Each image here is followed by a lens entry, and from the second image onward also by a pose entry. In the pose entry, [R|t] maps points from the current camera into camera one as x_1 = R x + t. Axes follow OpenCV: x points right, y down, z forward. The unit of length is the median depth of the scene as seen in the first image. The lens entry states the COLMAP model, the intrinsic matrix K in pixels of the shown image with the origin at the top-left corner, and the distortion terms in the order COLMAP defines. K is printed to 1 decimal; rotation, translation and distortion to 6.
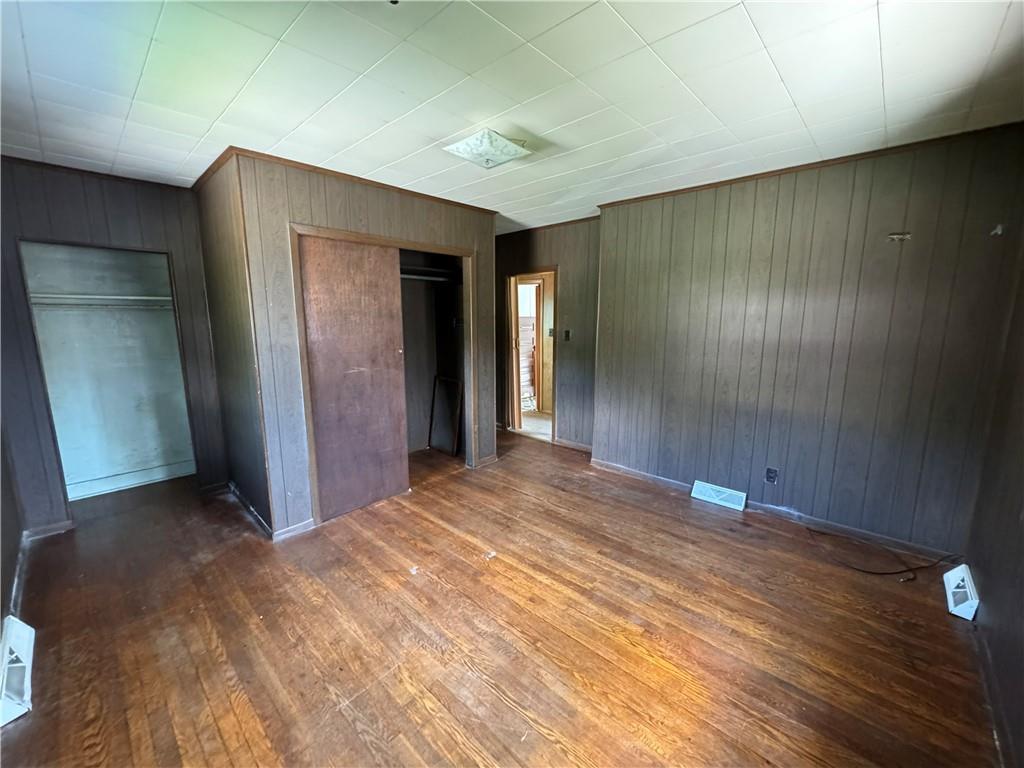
lens RADIAL K [[408.3, 0, 510.7], [0, 408.3, 384.1], [0, 0, 1]] dist [-0.004991, 0.001029]
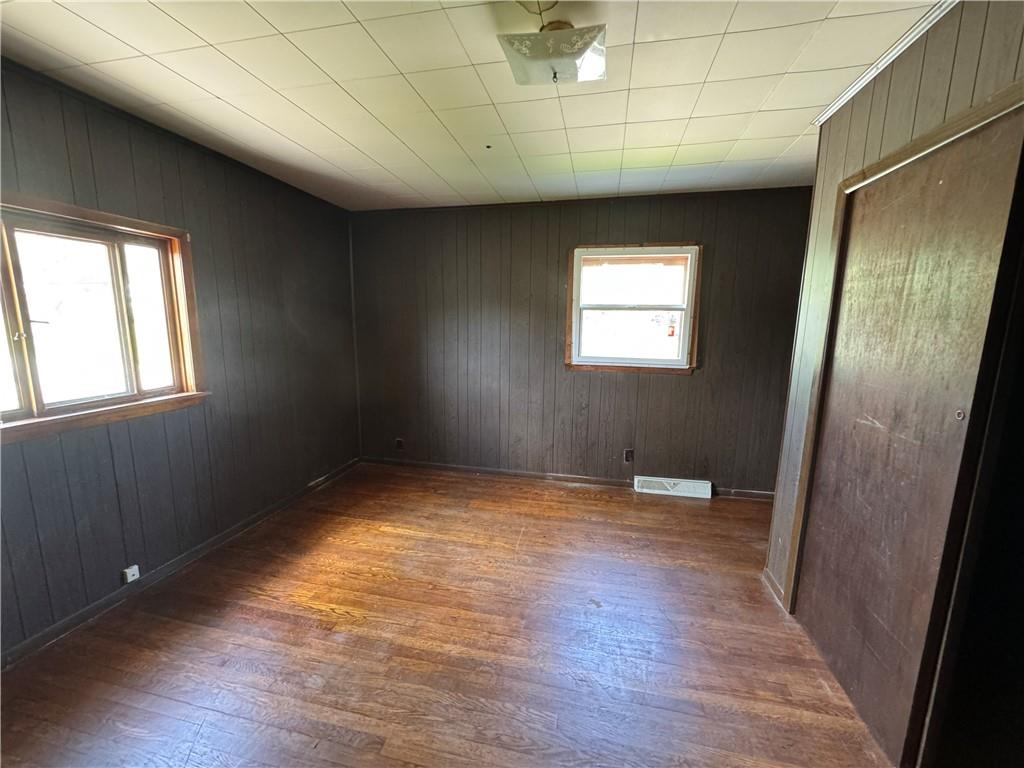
lens RADIAL K [[408.3, 0, 512.4], [0, 408.3, 384.4], [0, 0, 1]] dist [-0.004991, 0.001029]
pose [[-0.859691, 0.069722, -0.506035, 0.288996], [-0.098425, 0.949468, 0.298031, -0.206706], [0.501243, 0.306020, -0.809387, 1.290917]]
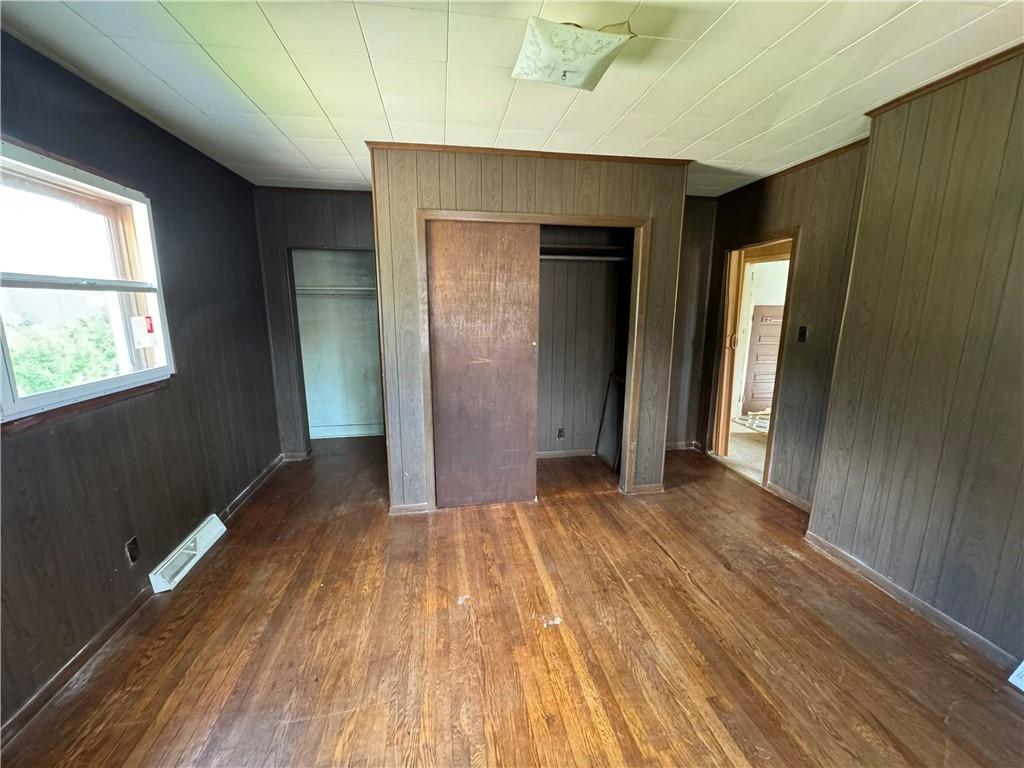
lens RADIAL K [[408.3, 0, 511.7], [0, 408.3, 384.1], [0, 0, 1]] dist [-0.004991, 0.001029]
pose [[0.796370, 0.117822, -0.593222, 0.265117], [-0.101983, 0.992956, 0.060308, -0.050290], [0.596149, 0.012471, 0.802777, 0.318715]]
